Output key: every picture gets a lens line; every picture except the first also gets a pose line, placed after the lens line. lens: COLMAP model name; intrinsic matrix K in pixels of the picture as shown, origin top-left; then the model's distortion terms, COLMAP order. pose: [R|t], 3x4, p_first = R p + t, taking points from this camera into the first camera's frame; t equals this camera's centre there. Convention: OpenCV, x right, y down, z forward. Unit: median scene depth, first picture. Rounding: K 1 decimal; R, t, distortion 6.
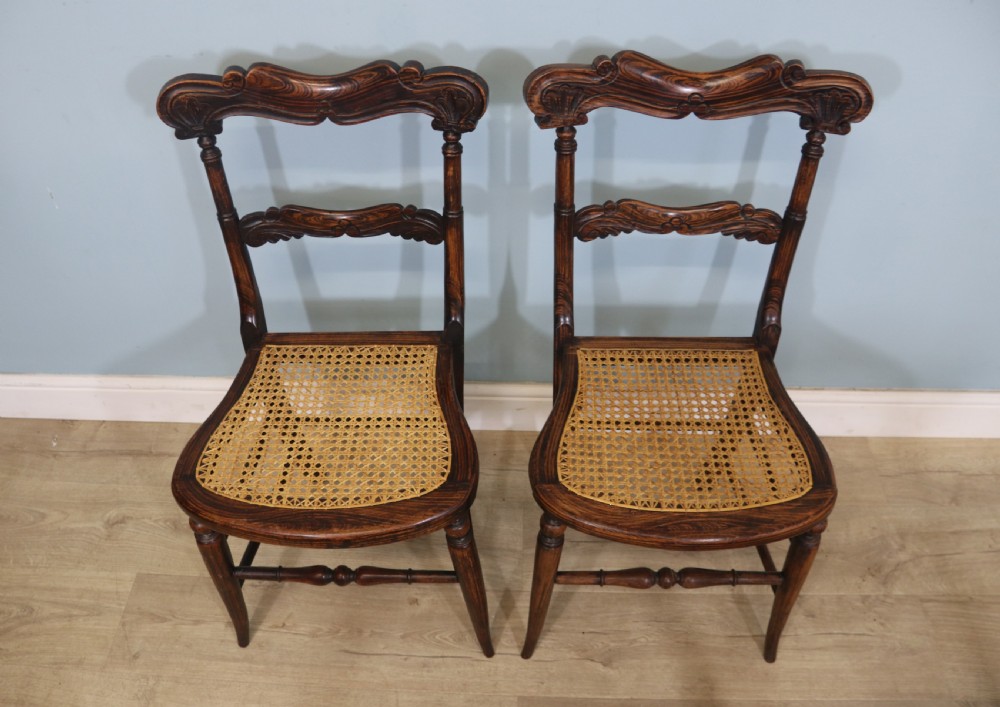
lens RADIAL K [[774.2, 0, 480.7], [0, 774.2, 321.2], [0, 0, 1]] dist [-0.123965, 0.038206]
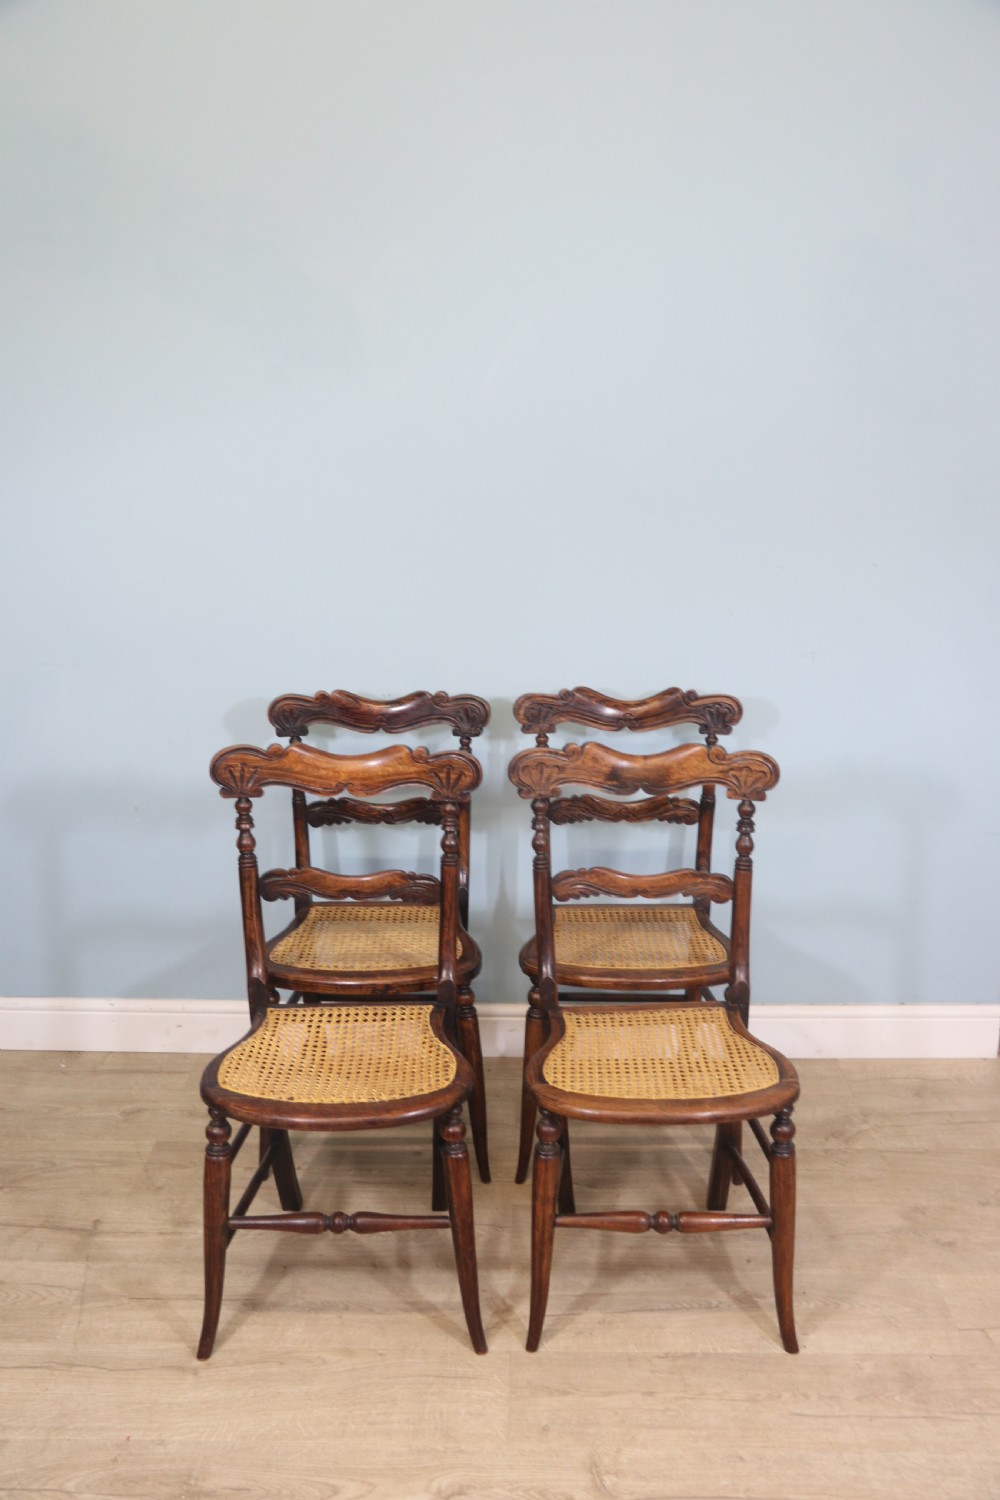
lens RADIAL K [[1205.3, 0, 473.8], [0, 1205.3, 781.6], [0, 0, 1]] dist [-0.048628, -0.006147]
pose [[0.999731, 0.019482, 0.012602, -0.038665], [-0.011427, 0.886120, -0.463316, 0.680102], [-0.020193, 0.463047, 0.886104, -0.777720]]
